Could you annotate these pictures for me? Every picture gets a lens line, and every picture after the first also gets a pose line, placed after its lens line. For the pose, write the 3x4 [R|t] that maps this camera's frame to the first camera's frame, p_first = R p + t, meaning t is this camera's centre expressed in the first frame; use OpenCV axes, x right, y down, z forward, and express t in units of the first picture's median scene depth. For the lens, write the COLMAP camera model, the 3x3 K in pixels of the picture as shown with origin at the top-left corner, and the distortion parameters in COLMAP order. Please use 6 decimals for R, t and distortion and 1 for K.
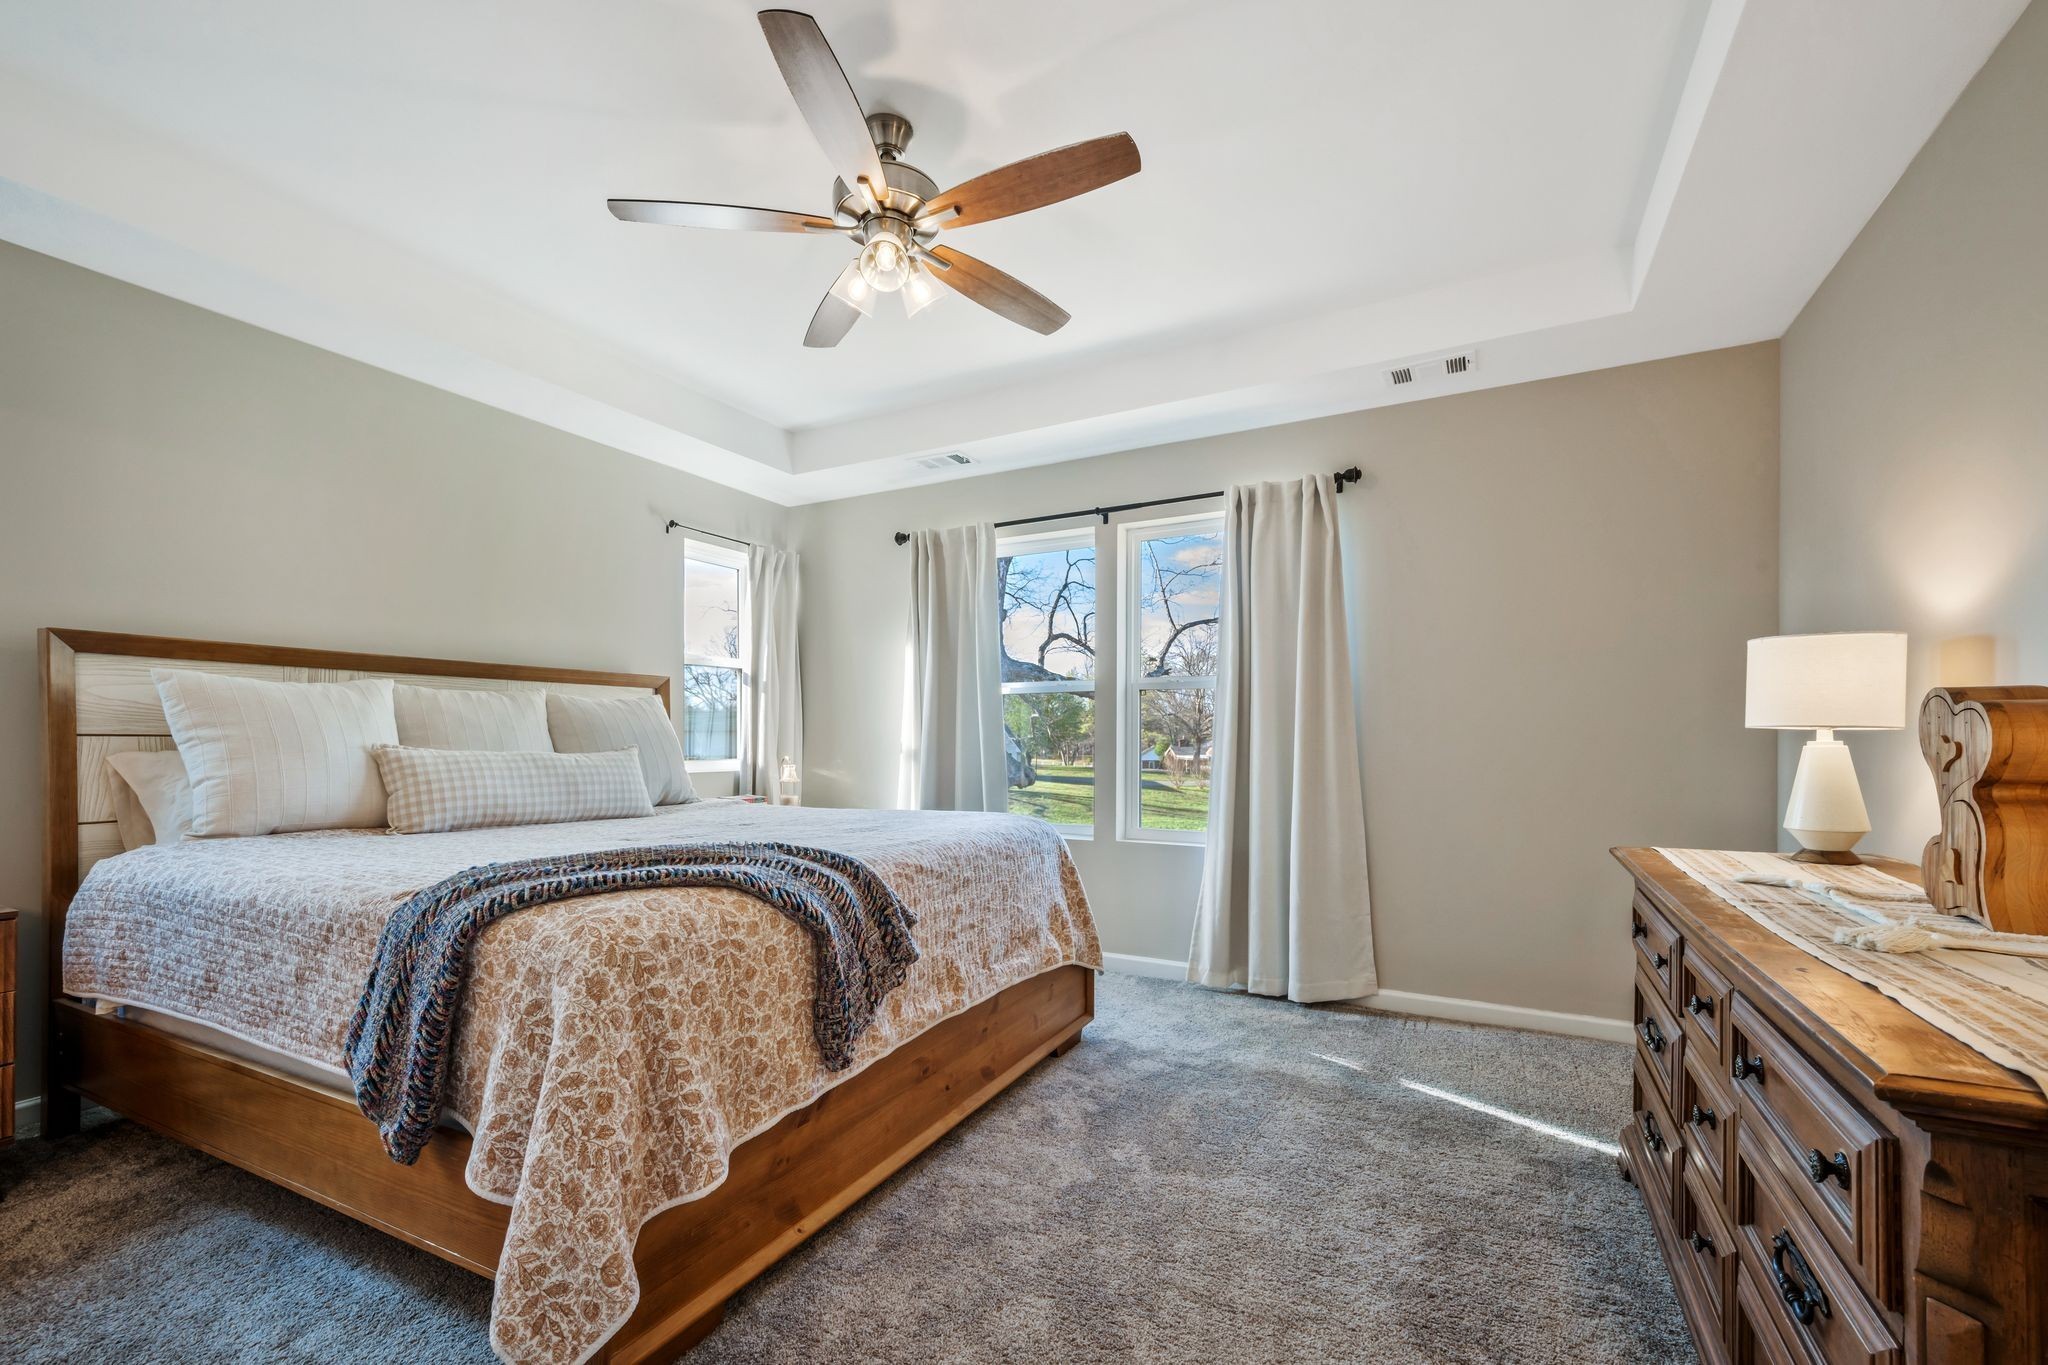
lens RADIAL K [[931.2, 0, 978.0], [0, 931.2, 745.2], [0, 0, 1]] dist [-0.000277, -0.000731]
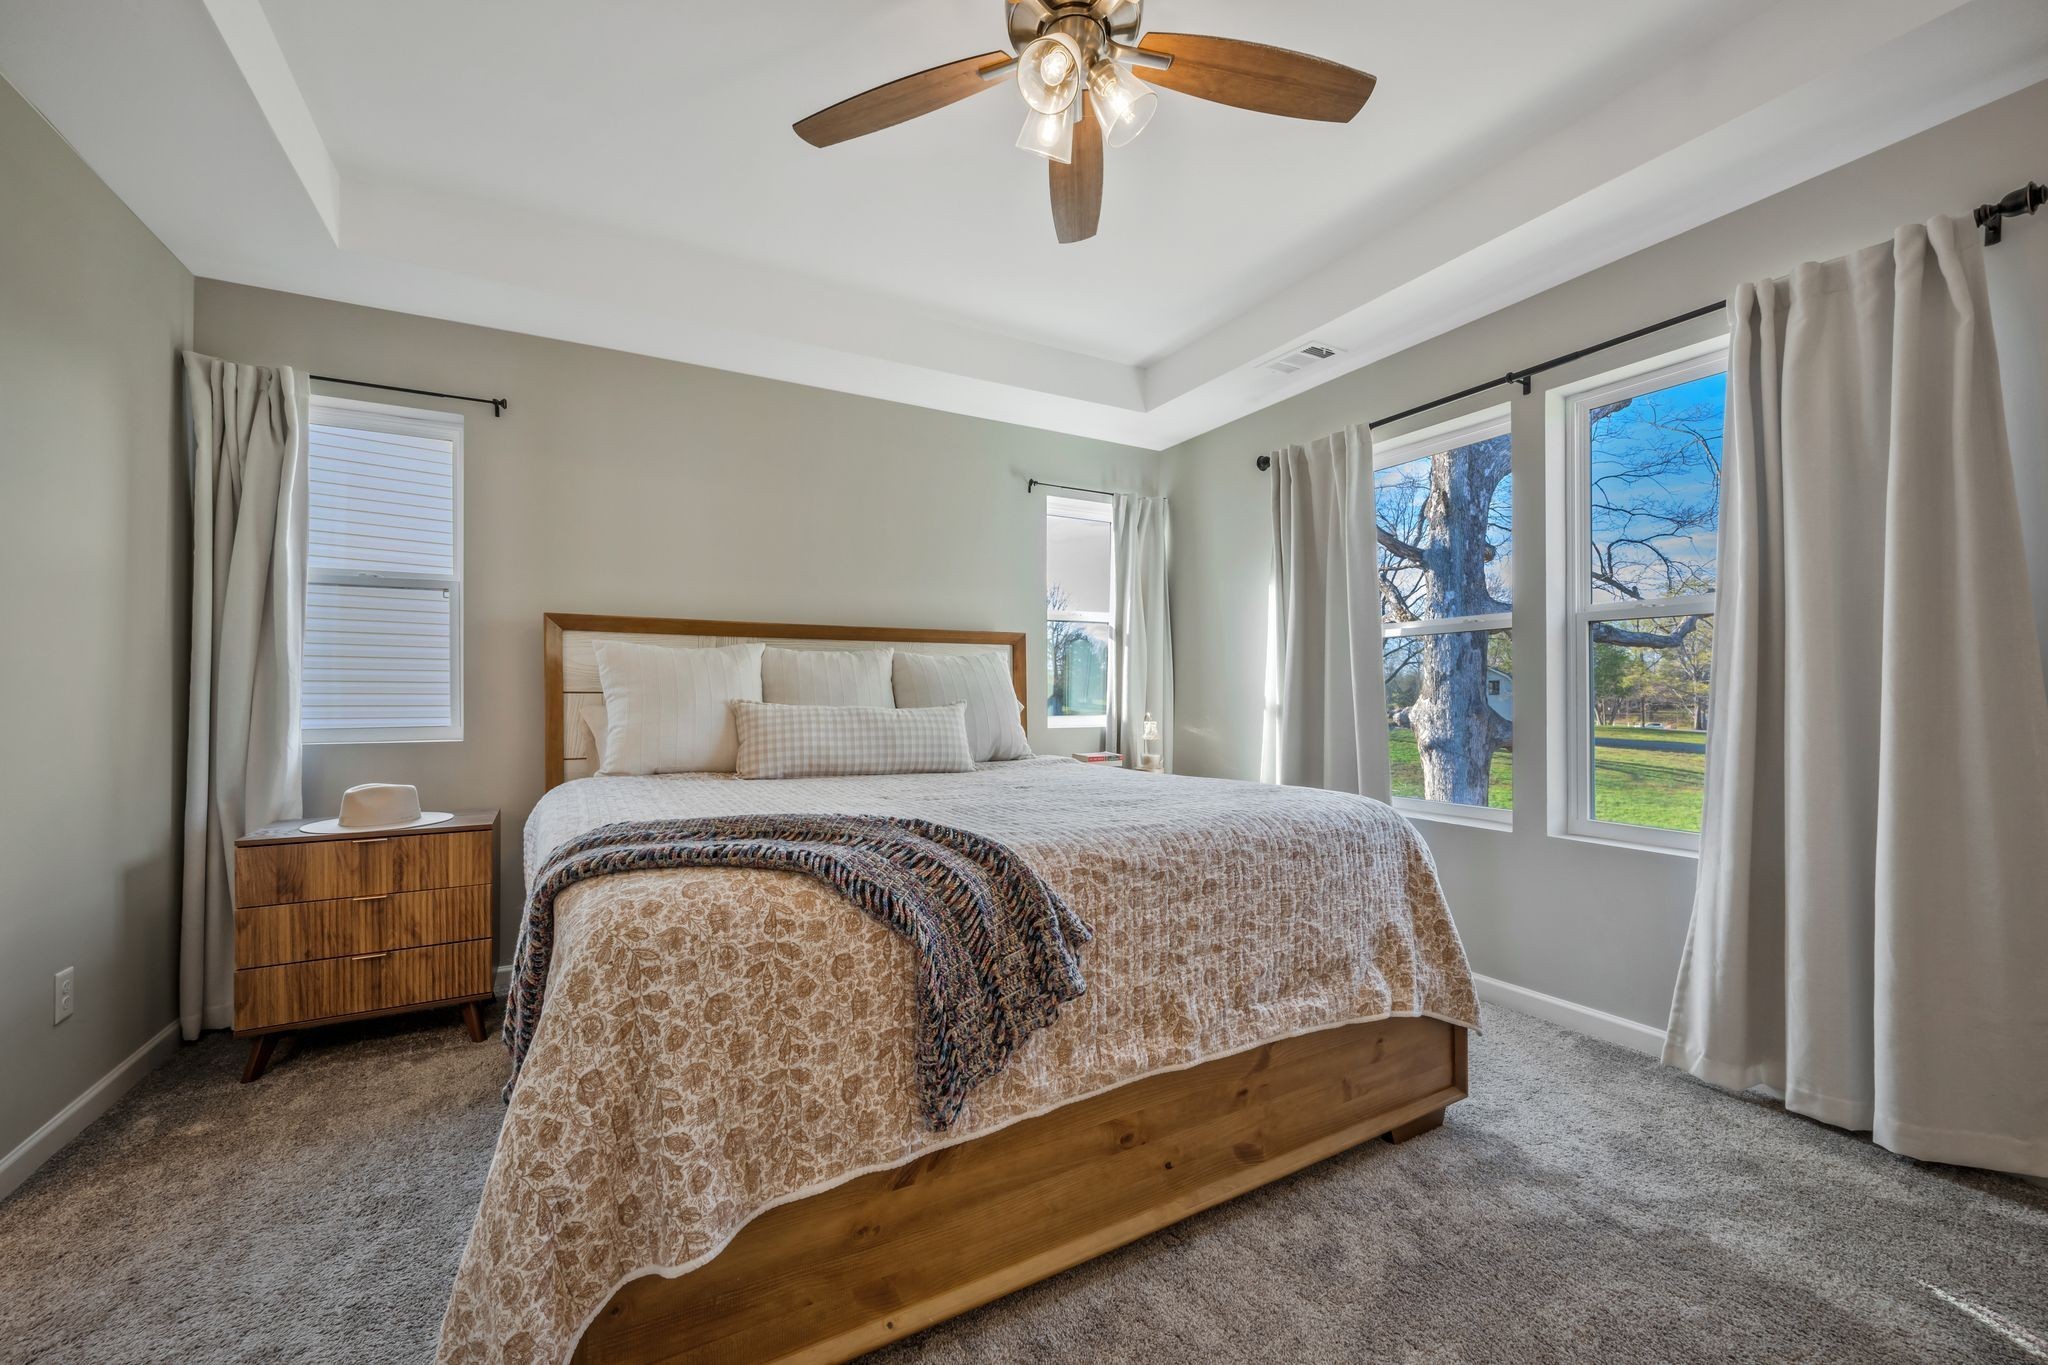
lens RADIAL K [[812.7, 0, 1024.0], [0, 812.7, 690.3], [0, 0, 1]] dist [-0.003671, 0.000801]
pose [[0.842513, -0.005752, -0.538645, 0.188245], [-0.001191, 0.999921, -0.012540, -0.000039], [0.538675, 0.011207, 0.842439, 0.337696]]
